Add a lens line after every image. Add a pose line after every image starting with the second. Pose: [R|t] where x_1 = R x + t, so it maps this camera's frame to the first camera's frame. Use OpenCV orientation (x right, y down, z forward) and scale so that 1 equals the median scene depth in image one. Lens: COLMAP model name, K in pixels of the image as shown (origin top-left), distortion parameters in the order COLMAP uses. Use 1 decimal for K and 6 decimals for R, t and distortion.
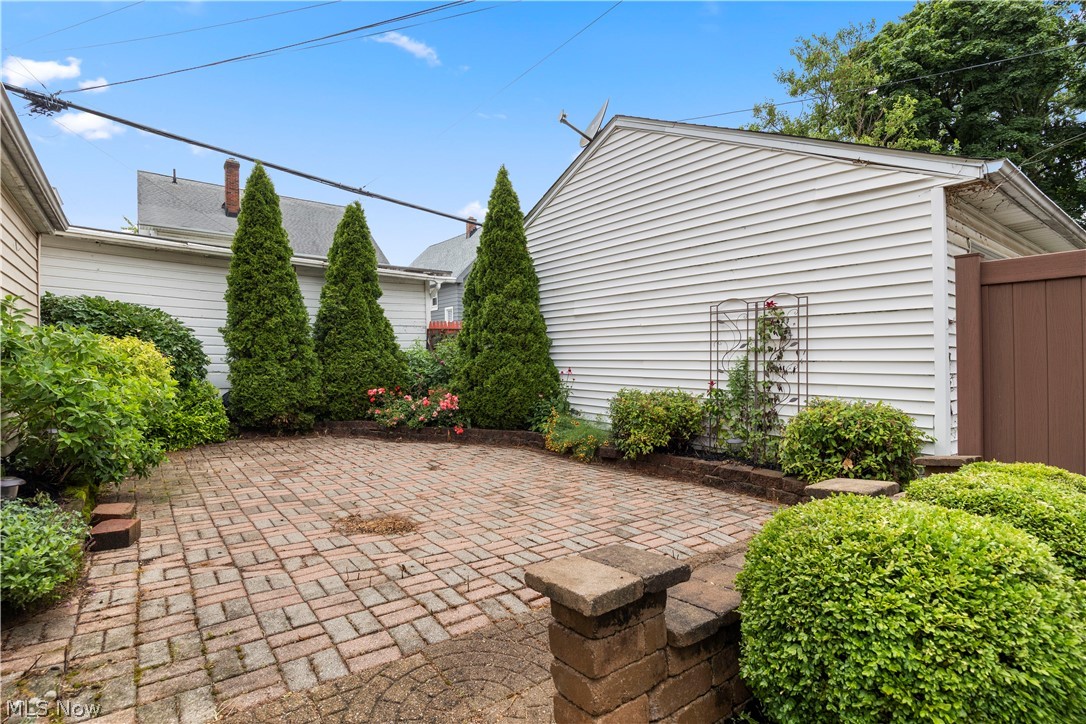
lens RADIAL K [[524.7, 0, 543.0], [0, 524.7, 362.0], [0, 0, 1]] dist [-0.002159, -0.000386]
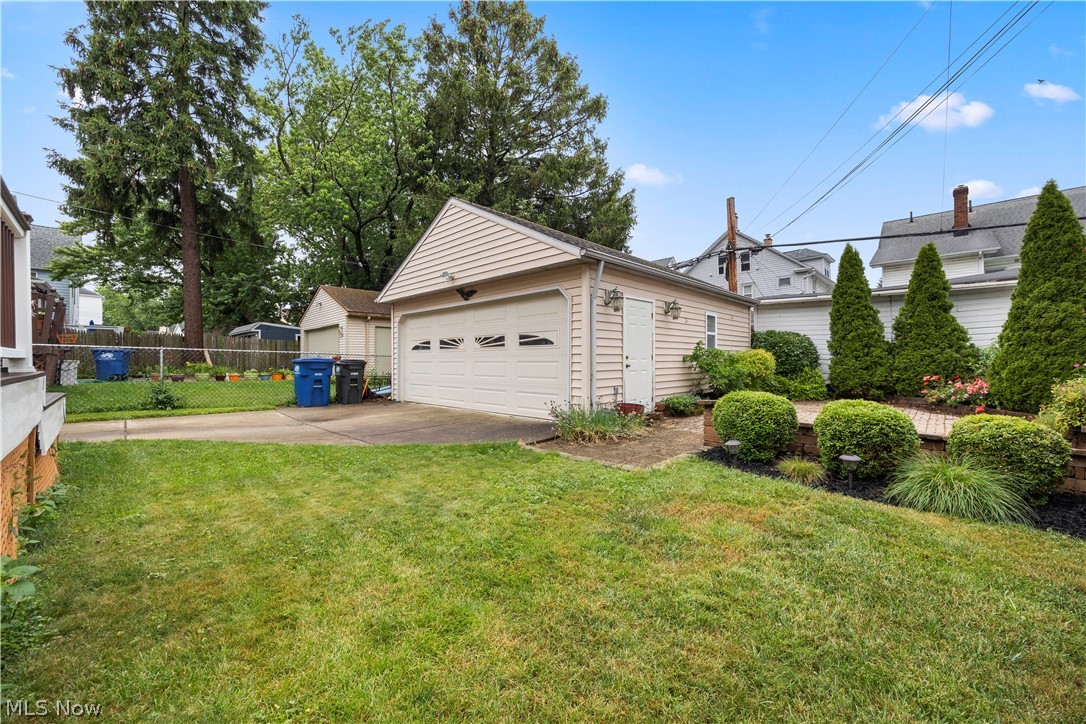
lens RADIAL K [[417.5, 0, 543.0], [0, 417.5, 362.0], [0, 0, 1]] dist [0.007481, -0.000072]
pose [[0.141814, -0.003332, -0.989888, 0.685853], [0.006883, 0.999973, -0.002380, 0.008255], [0.989869, -0.006476, 0.141834, -0.205669]]
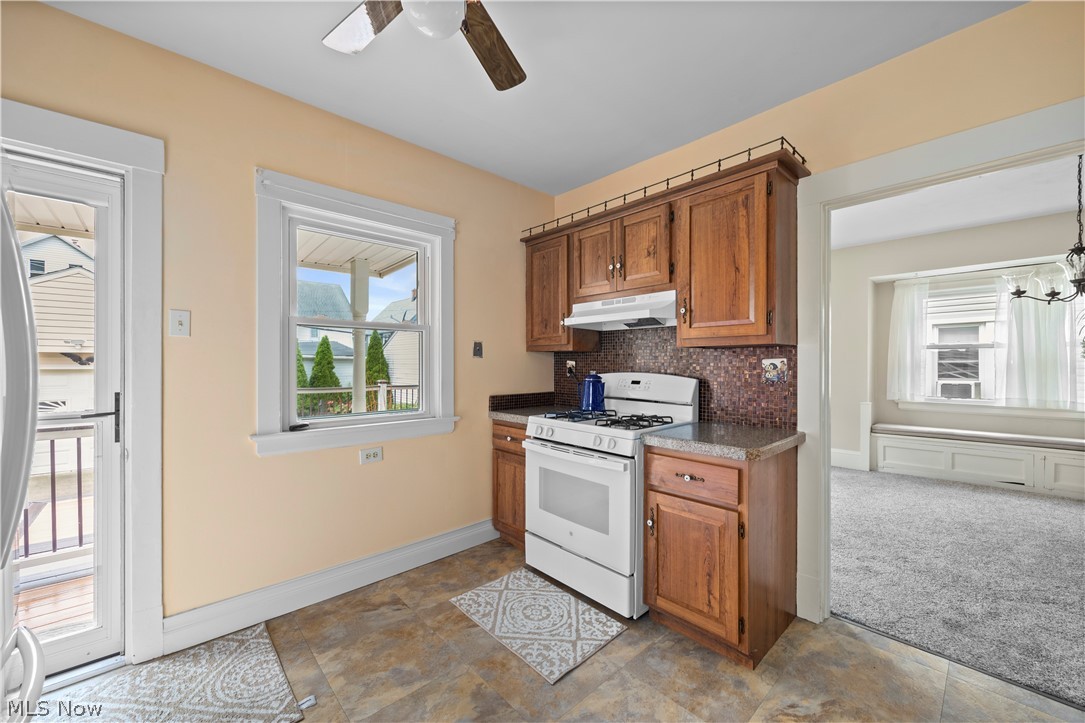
lens RADIAL K [[417.1, 0, 542.5], [0, 417.1, 361.5], [0, 0, 1]] dist [0.007481, -0.000072]
pose [[0.997316, -0.004794, 0.073063, 0.752705], [0.005217, 0.999971, -0.005599, -0.162422], [-0.073034, 0.005965, 0.997312, -1.559377]]
